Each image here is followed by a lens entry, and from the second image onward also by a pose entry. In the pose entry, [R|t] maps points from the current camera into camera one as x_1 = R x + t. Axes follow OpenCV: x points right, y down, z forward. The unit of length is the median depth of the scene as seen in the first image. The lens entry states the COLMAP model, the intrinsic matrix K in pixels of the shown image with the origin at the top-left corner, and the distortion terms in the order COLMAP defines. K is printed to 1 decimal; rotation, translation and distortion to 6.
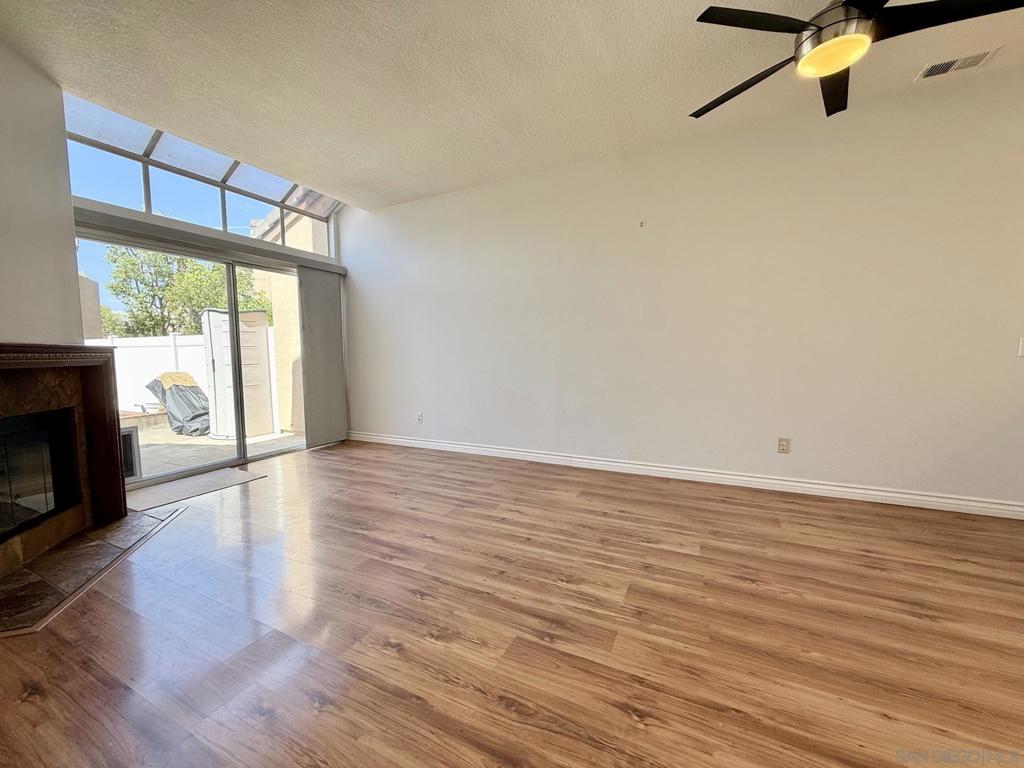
lens RADIAL K [[408.1, 0, 508.1], [0, 408.1, 384.3], [0, 0, 1]] dist [-0.000554, 0.000357]
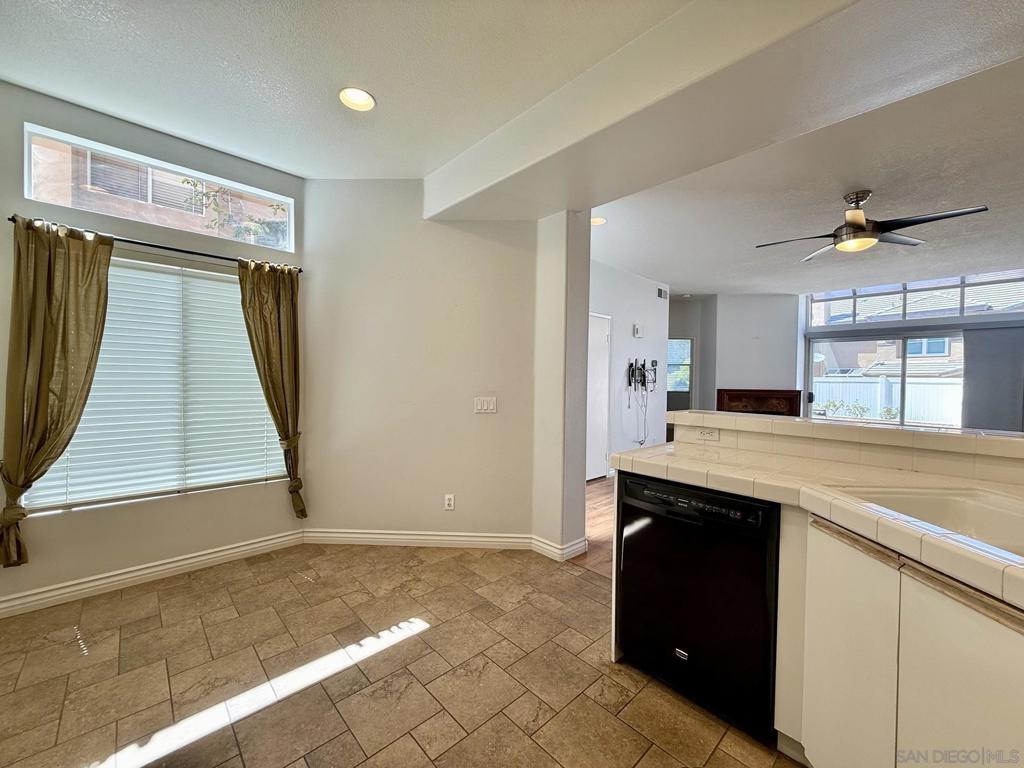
lens RADIAL K [[408.1, 0, 508.1], [0, 408.1, 384.3], [0, 0, 1]] dist [-0.000554, 0.000357]
pose [[-0.341299, 0.020890, -0.939723, 2.125628], [-0.082990, 0.995179, 0.052264, -0.117215], [0.936284, 0.095825, -0.337920, 0.172344]]
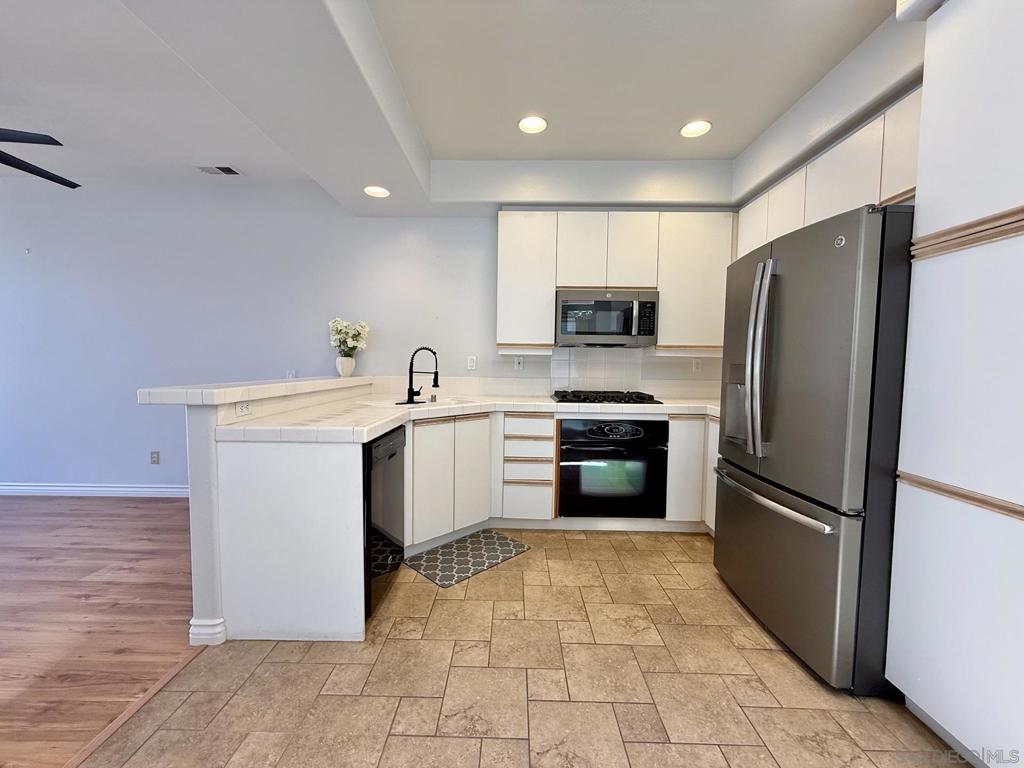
lens RADIAL K [[408.1, 0, 508.1], [0, 408.1, 384.3], [0, 0, 1]] dist [-0.000554, 0.000357]
pose [[0.896474, -0.002587, 0.443089, 1.302476], [0.012408, 0.999737, -0.019268, -0.029187], [-0.442923, 0.022771, 0.896270, -0.603219]]
